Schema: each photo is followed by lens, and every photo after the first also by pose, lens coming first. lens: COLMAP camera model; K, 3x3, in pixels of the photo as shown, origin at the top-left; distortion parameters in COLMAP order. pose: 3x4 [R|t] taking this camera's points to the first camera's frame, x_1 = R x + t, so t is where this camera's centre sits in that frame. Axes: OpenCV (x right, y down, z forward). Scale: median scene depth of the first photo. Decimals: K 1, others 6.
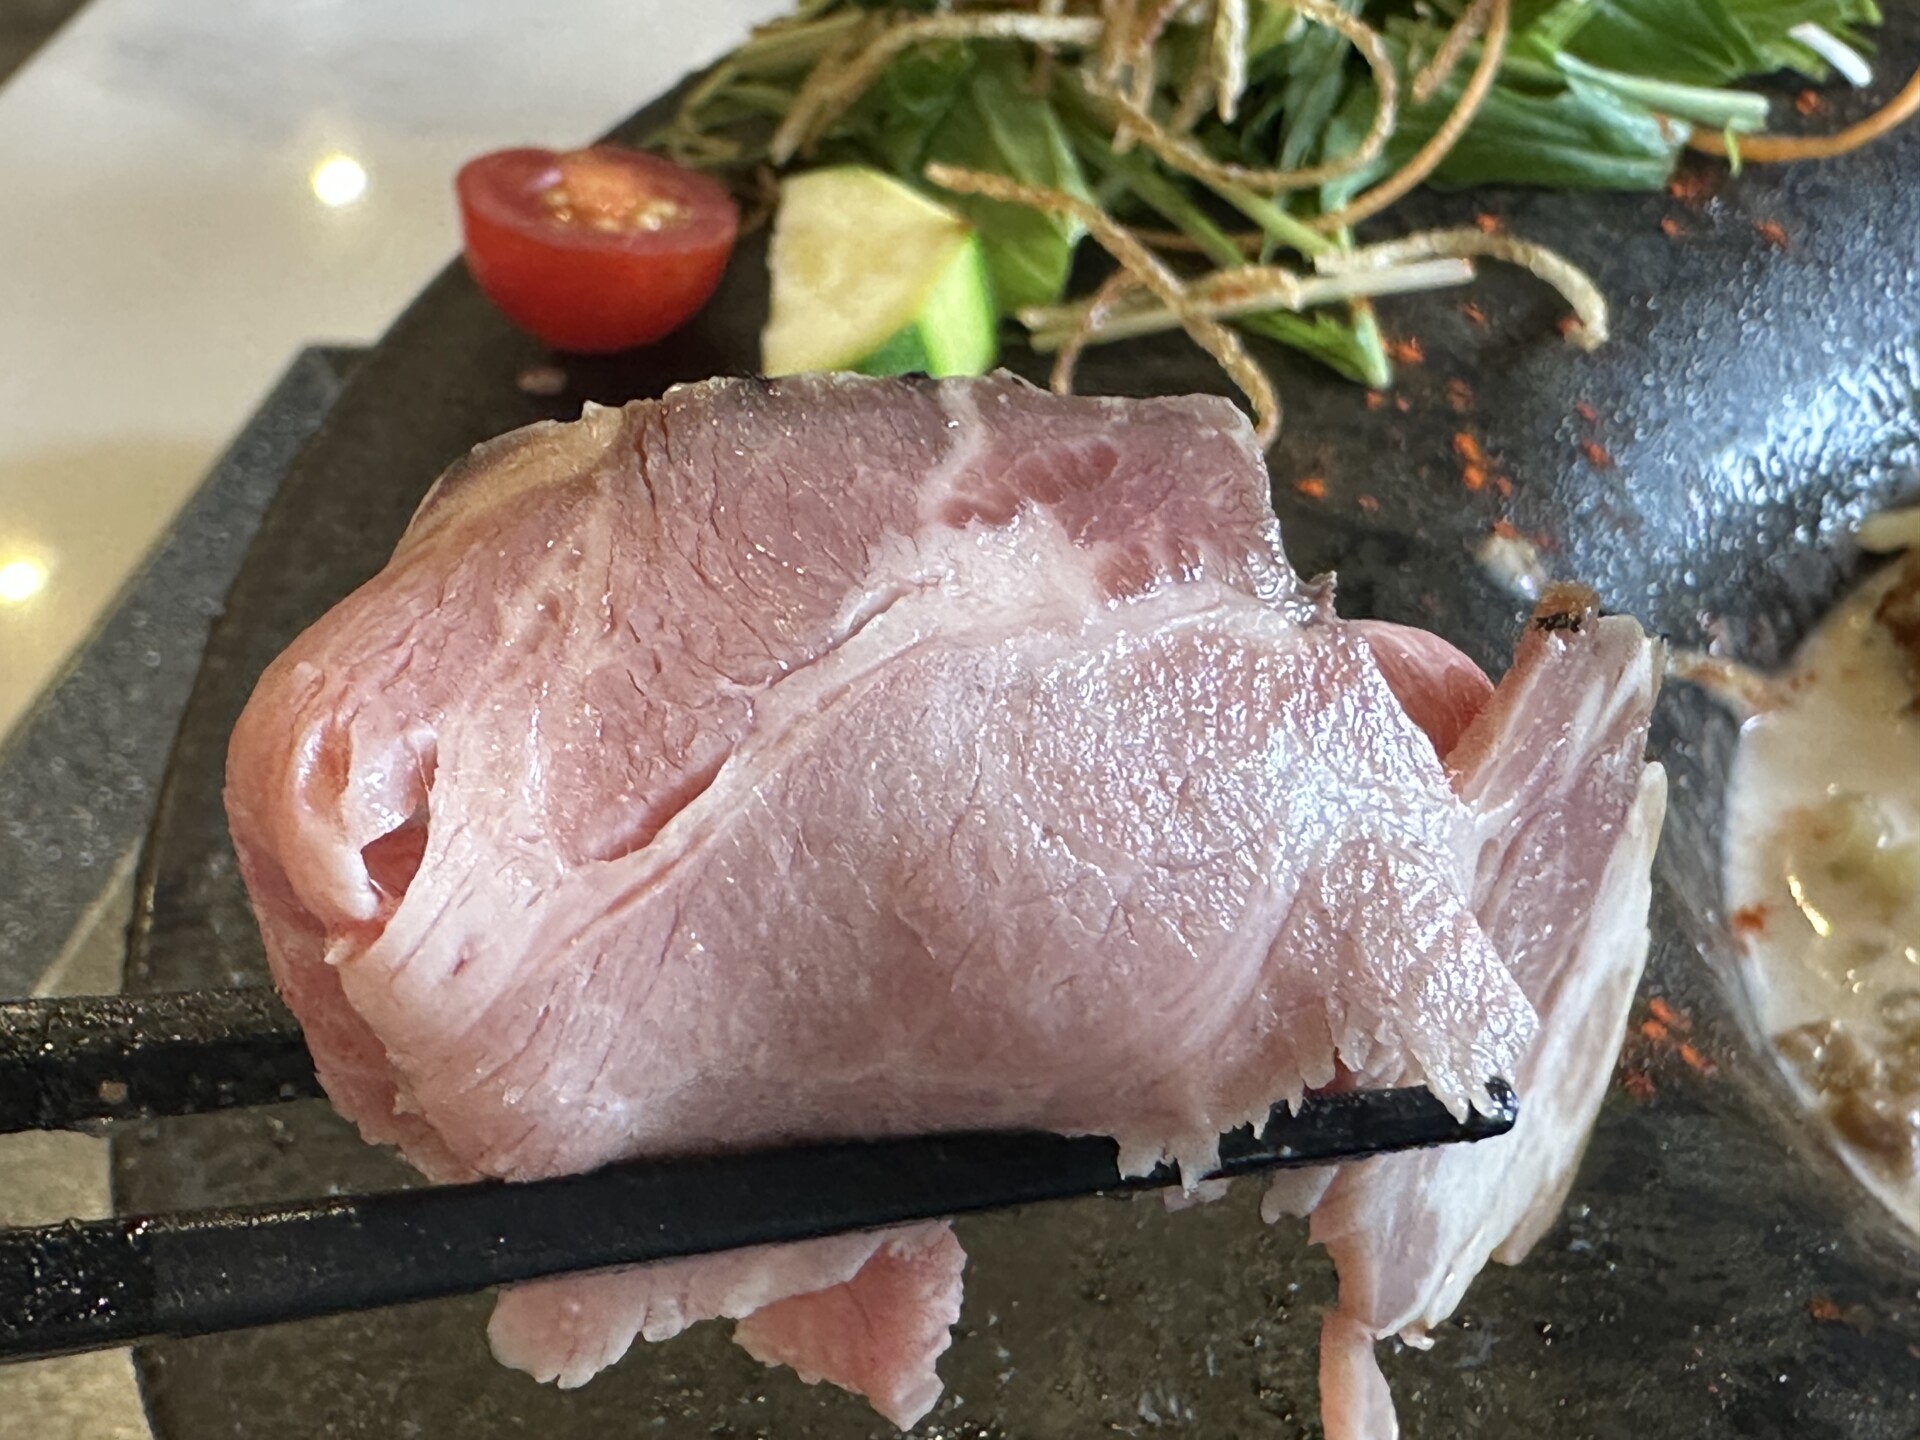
lens RADIAL K [[2686.1, 0, 960.0], [0, 2686.1, 720.0], [0, 0, 1]] dist [-0.015030, -0.031955]
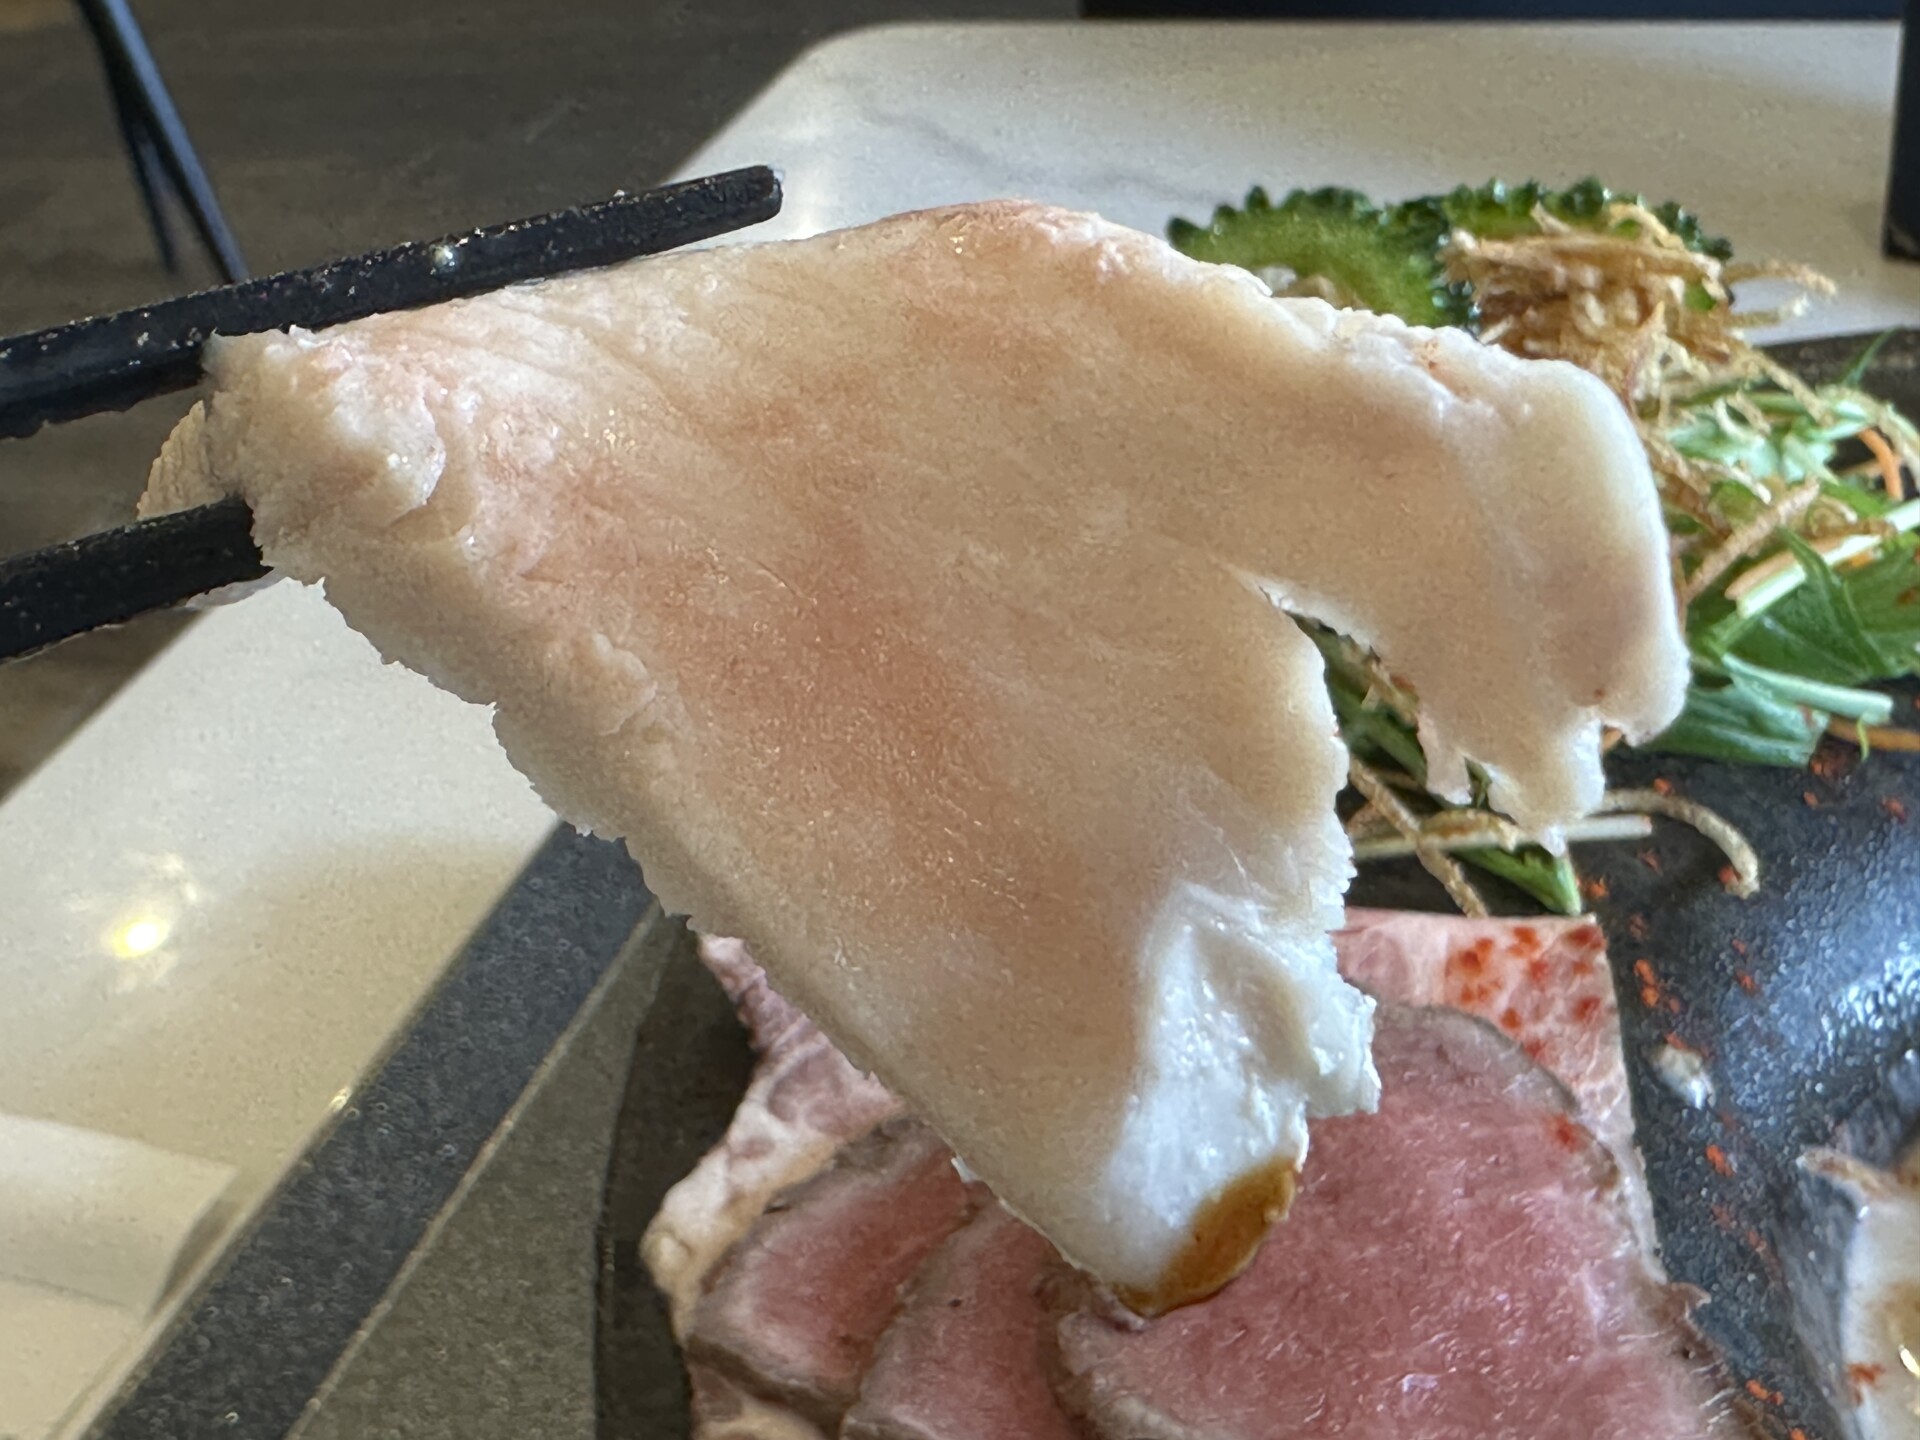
lens RADIAL K [[2686.1, 0, 960.0], [0, 2686.1, 720.0], [0, 0, 1]] dist [-0.015030, -0.031955]
pose [[0.996985, 0.068972, -0.035543, -0.087139], [-0.073411, 0.986816, -0.144242, -0.012891], [0.025125, 0.146416, 0.988904, -0.244777]]
